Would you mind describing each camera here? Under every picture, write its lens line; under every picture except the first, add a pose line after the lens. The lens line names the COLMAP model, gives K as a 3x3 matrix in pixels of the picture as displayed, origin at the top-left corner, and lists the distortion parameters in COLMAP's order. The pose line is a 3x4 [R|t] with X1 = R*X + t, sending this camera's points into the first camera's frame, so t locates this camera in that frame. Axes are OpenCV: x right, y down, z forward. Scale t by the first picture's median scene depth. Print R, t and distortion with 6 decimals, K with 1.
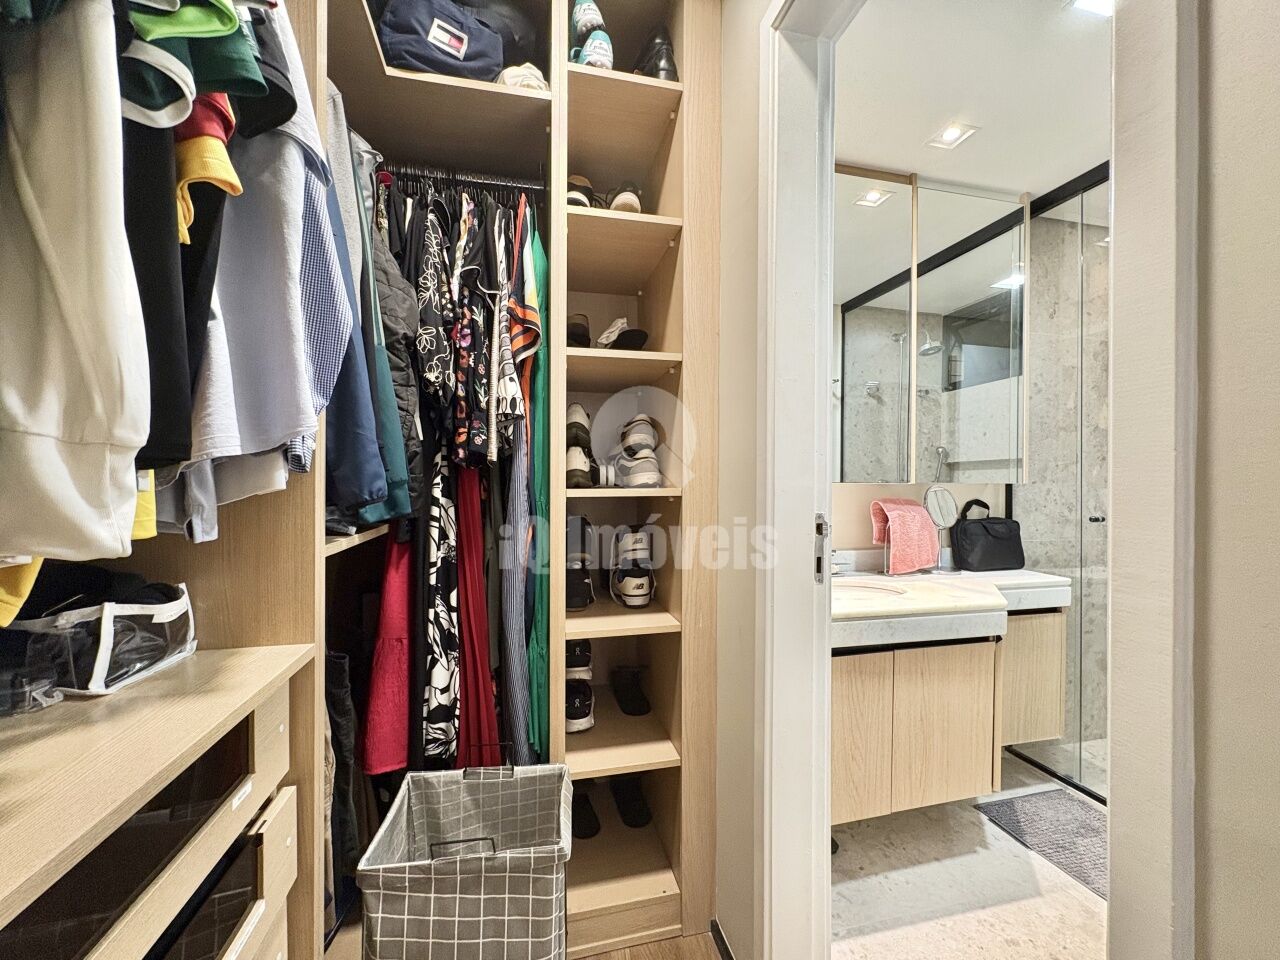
lens RADIAL K [[510.3, 0, 645.2], [0, 510.3, 485.4], [0, 0, 1]] dist [0.003767, -0.000266]
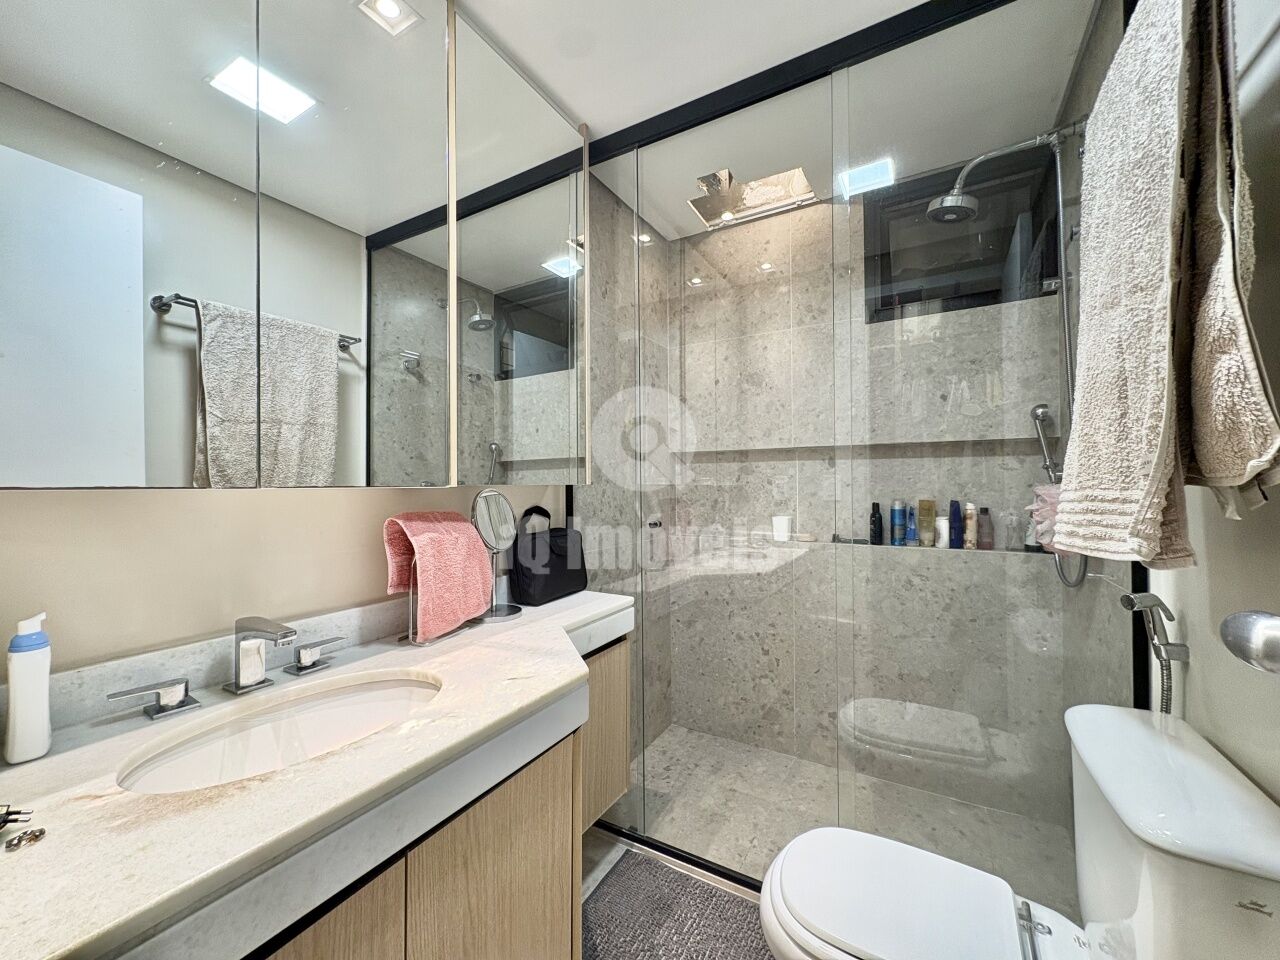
lens RADIAL K [[510.3, 0, 643.2], [0, 510.3, 477.5], [0, 0, 1]] dist [0.003767, -0.000266]
pose [[0.690388, -0.001009, 0.723439, 0.193596], [0.015718, 0.999784, -0.013606, -0.002315], [-0.723269, 0.020764, 0.690254, 0.335368]]
